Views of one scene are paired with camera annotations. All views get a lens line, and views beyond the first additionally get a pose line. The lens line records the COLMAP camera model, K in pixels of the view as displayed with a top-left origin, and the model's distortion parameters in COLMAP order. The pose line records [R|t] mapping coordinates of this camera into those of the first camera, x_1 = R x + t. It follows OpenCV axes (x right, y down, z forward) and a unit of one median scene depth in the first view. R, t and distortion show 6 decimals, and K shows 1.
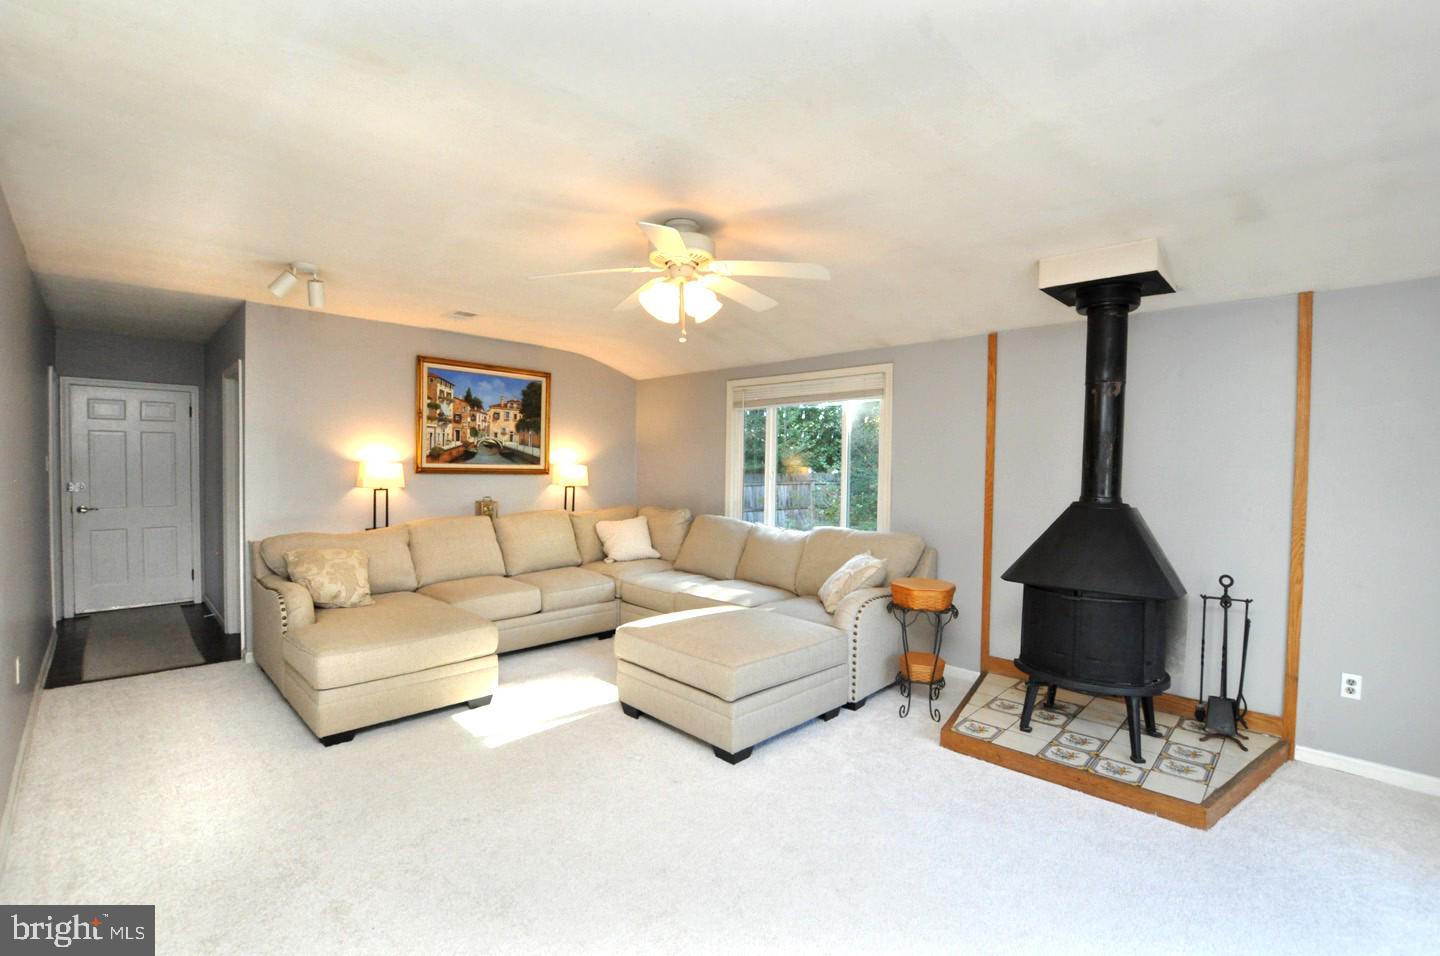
lens RADIAL K [[625.8, 0, 721.5], [0, 625.8, 475.9], [0, 0, 1]] dist [-0.001898, -0.000504]
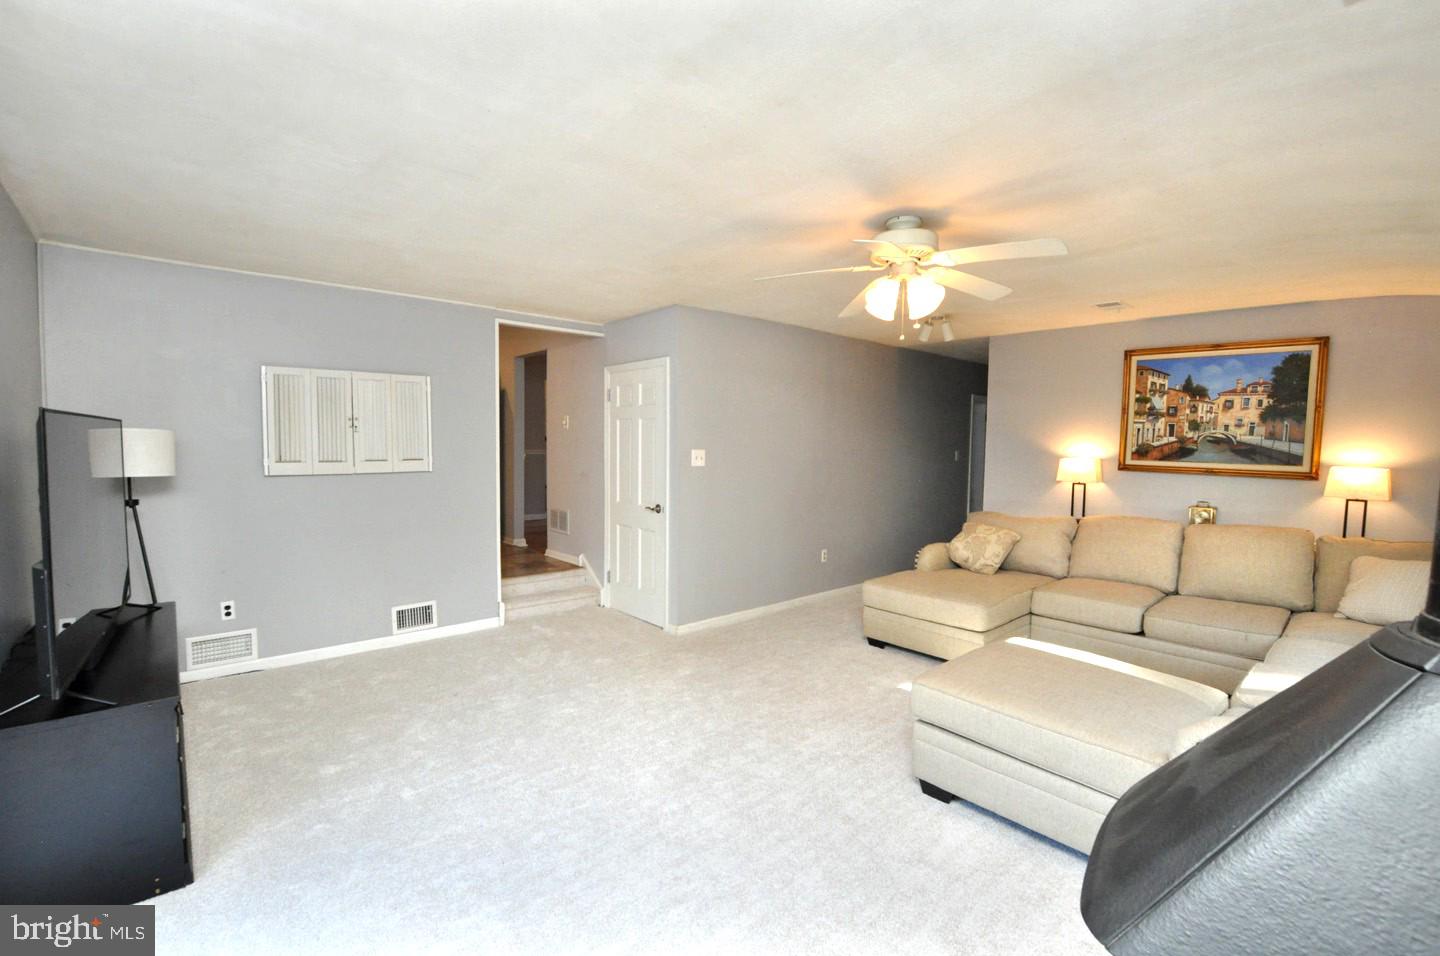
lens RADIAL K [[625.8, 0, 721.7], [0, 625.8, 479.4], [0, 0, 1]] dist [-0.001898, -0.000504]
pose [[-0.021584, 0.057440, -0.998116, 0.490831], [-0.030165, 0.997856, 0.058077, -0.026110], [0.999312, 0.031361, -0.019805, 0.366018]]
